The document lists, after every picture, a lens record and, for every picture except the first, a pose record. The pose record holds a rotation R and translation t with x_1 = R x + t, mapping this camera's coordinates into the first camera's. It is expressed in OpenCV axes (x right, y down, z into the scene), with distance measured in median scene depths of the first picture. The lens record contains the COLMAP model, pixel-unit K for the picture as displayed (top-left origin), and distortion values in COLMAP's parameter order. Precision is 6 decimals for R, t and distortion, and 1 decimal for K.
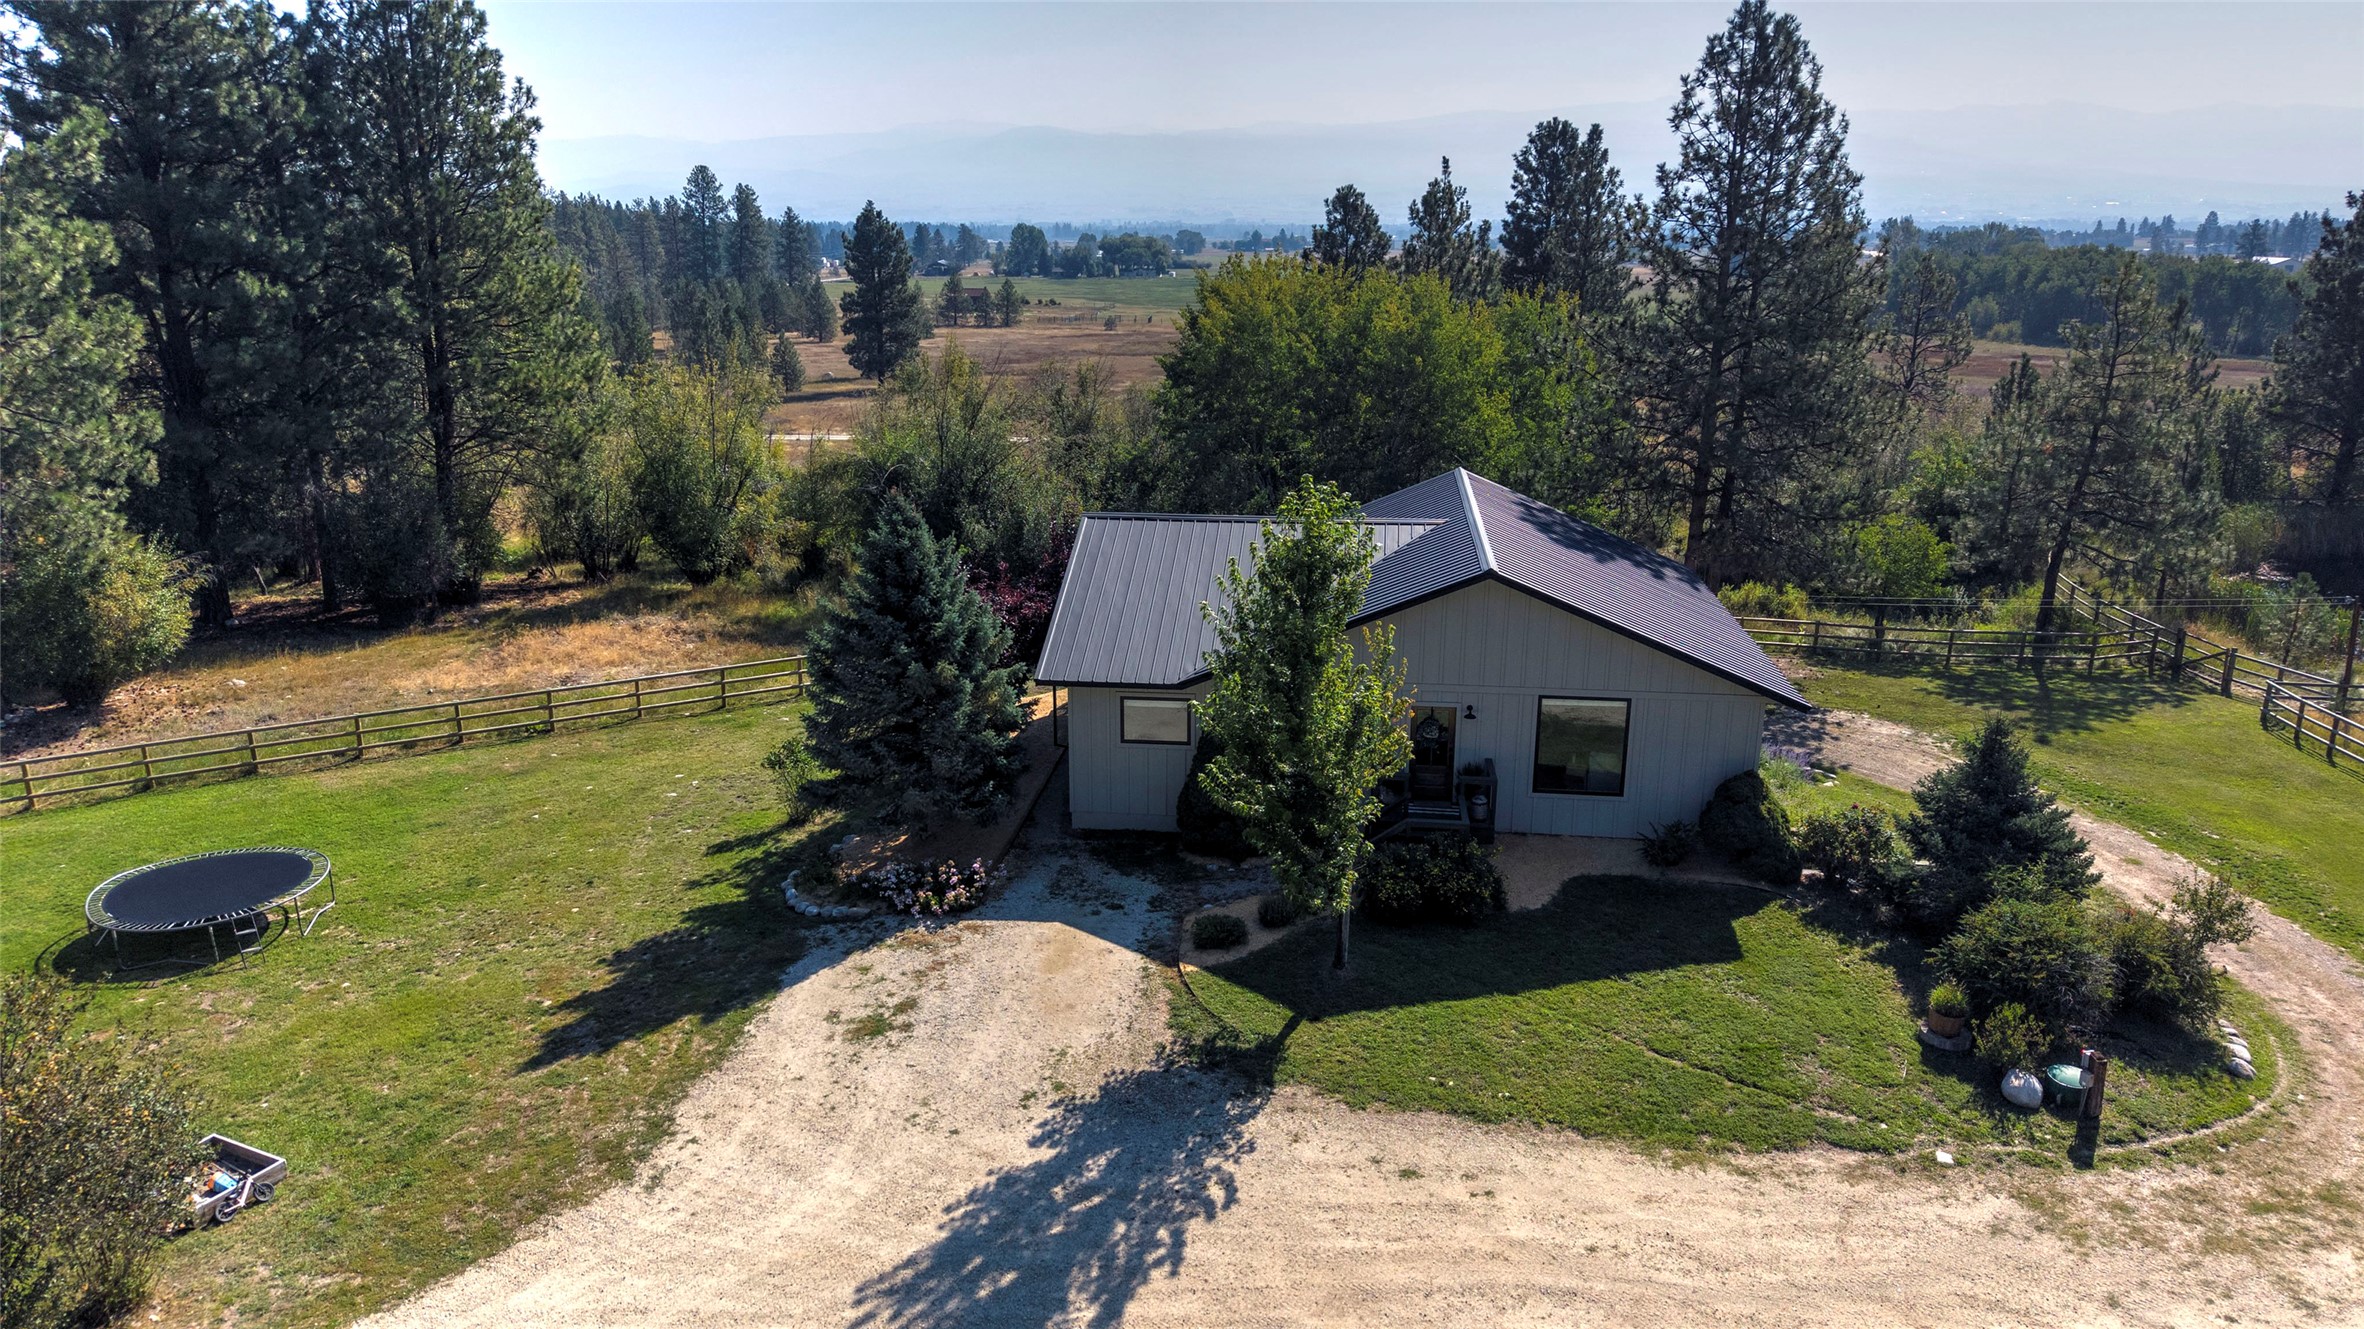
lens RADIAL K [[1572.1, 0, 1176.6], [0, 1572.1, 672.0], [0, 0, 1]] dist [0.053147, -0.055571]
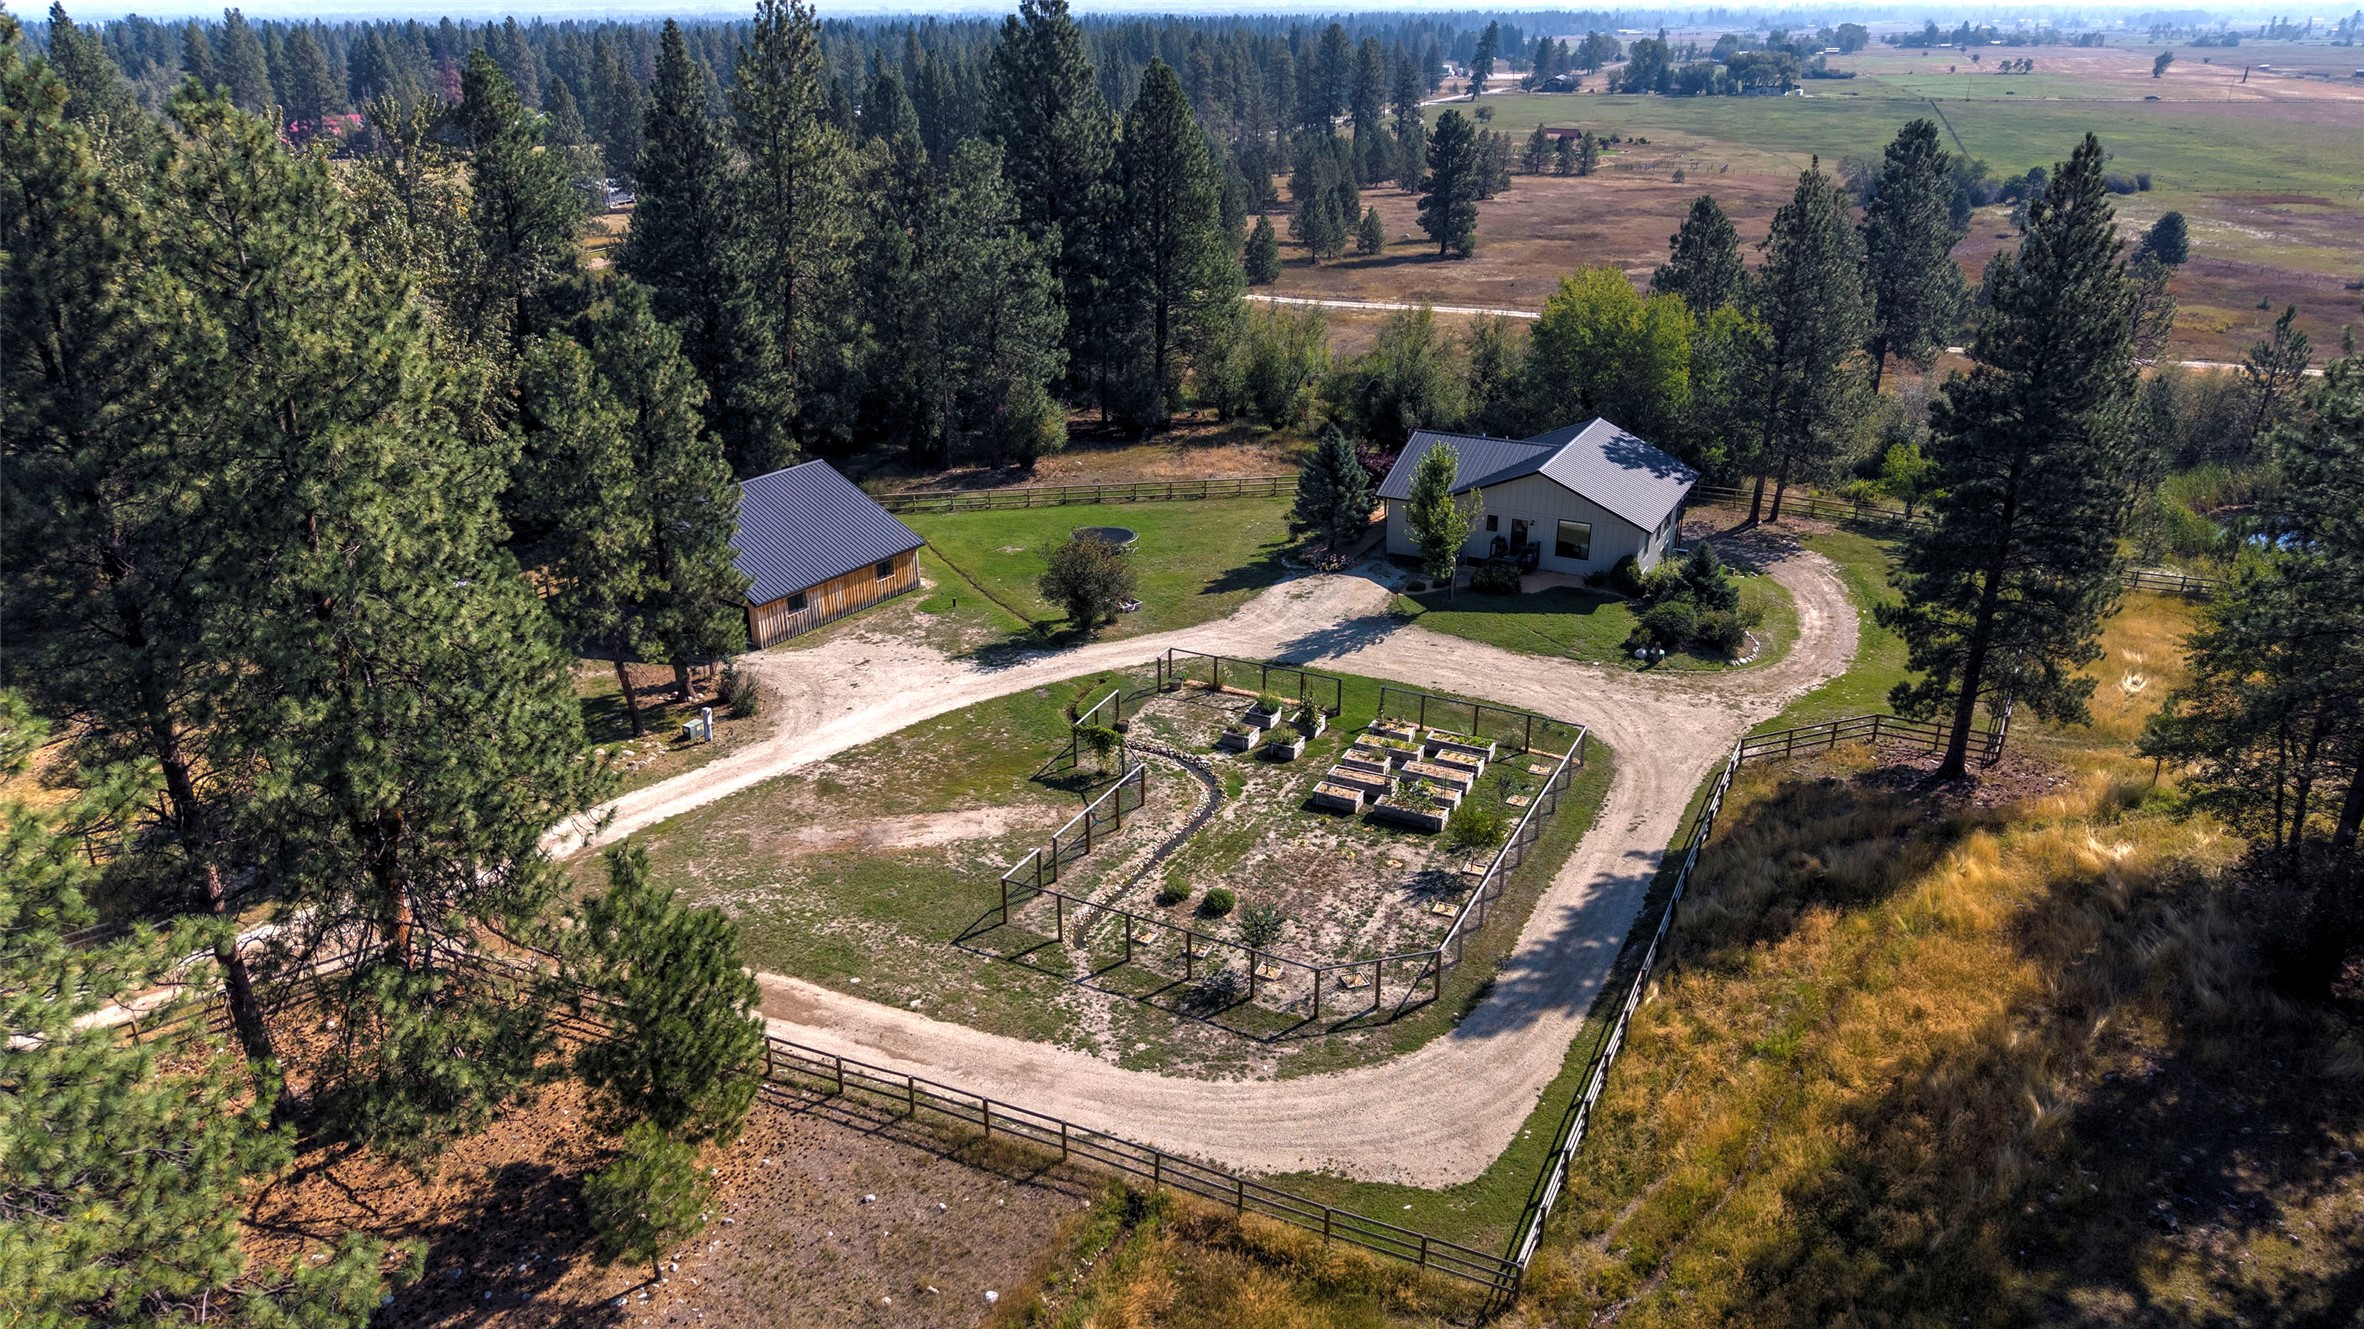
lens RADIAL K [[1578.6, 0, 1180.7], [0, 1578.6, 682.9], [0, 0, 1]] dist [0.022935, -0.020930]
pose [[0.930146, 0.139514, -0.339653, 0.373269], [-0.094235, 0.984724, 0.146415, -0.028815], [0.354892, -0.104180, 0.929085, -1.117218]]
